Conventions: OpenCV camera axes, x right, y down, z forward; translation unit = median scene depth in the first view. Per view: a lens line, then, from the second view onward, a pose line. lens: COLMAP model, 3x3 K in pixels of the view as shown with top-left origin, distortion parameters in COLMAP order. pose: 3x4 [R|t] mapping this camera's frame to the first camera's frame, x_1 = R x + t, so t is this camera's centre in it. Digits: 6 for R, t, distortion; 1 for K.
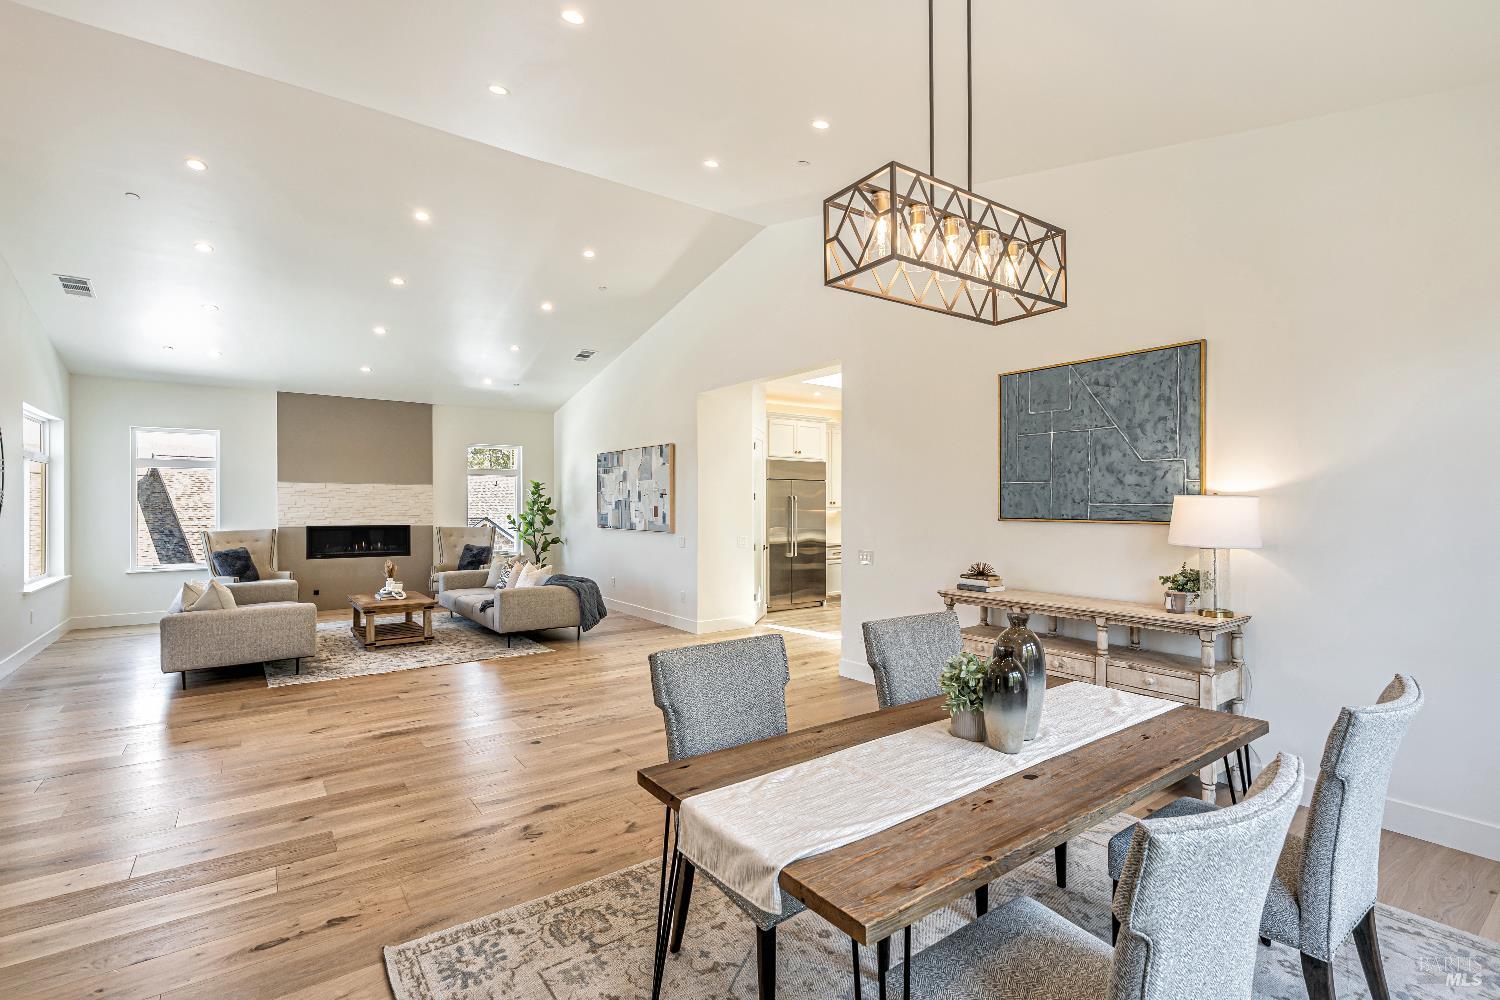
lens RADIAL K [[687.3, 0, 751.2], [0, 687.3, 503.9], [0, 0, 1]] dist [0.002292, 0.000367]
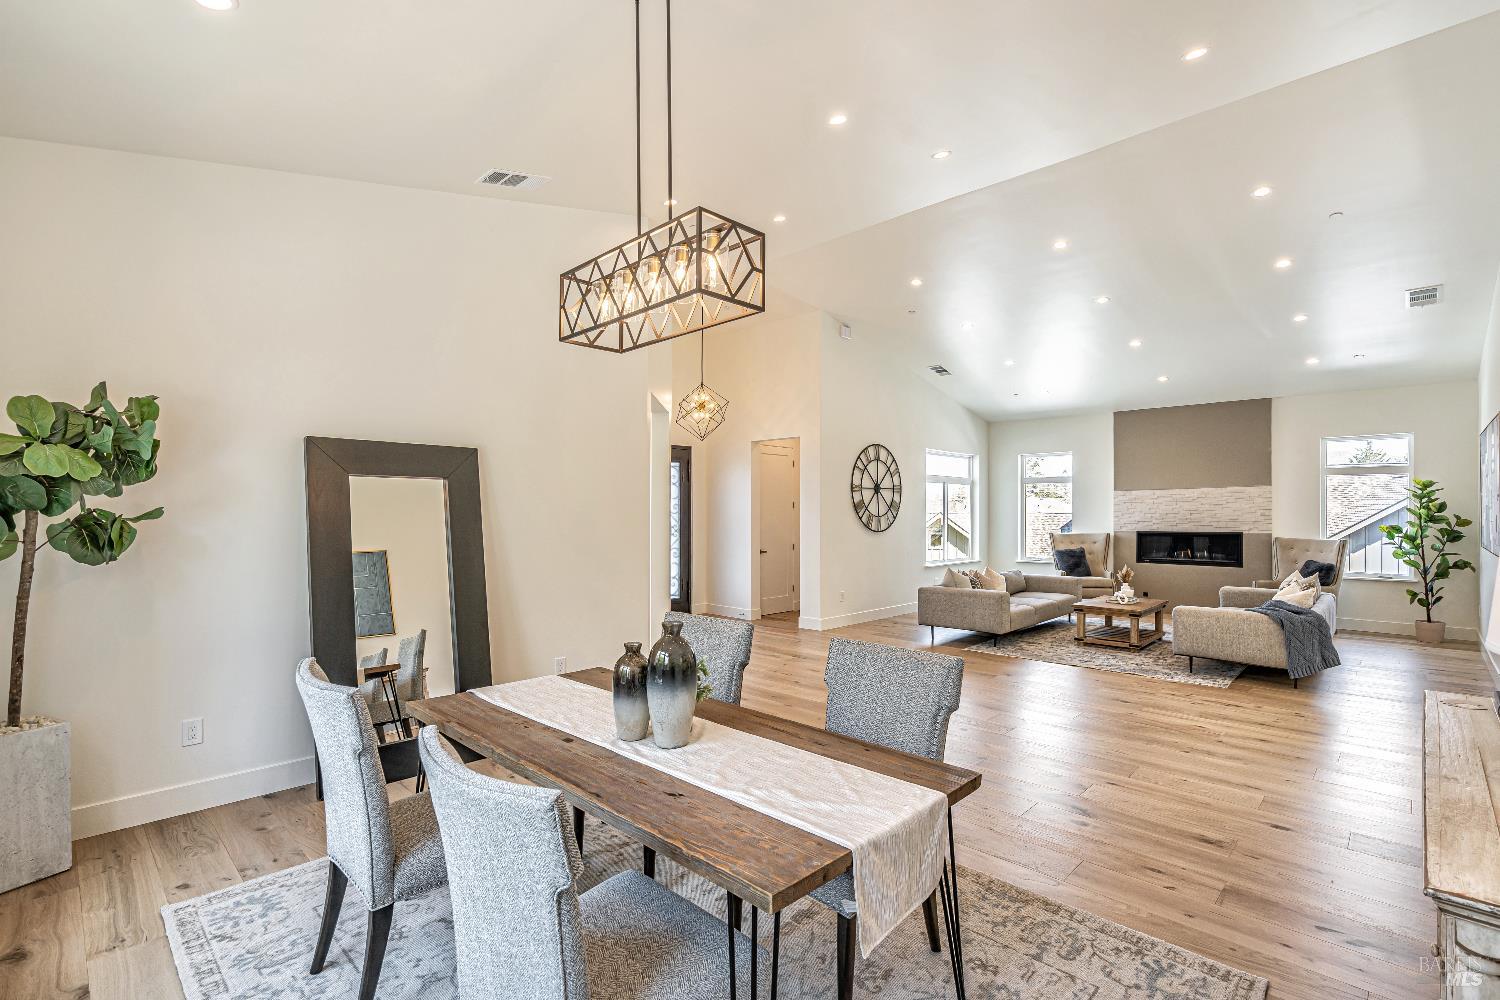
lens RADIAL K [[687.3, 0, 751.2], [0, 687.3, 503.9], [0, 0, 1]] dist [0.002292, 0.000367]
pose [[0.166332, -0.010645, -0.986012, 0.337186], [-0.000015, 0.999942, -0.010798, 0.000161], [0.986070, 0.001811, 0.166323, 0.229476]]
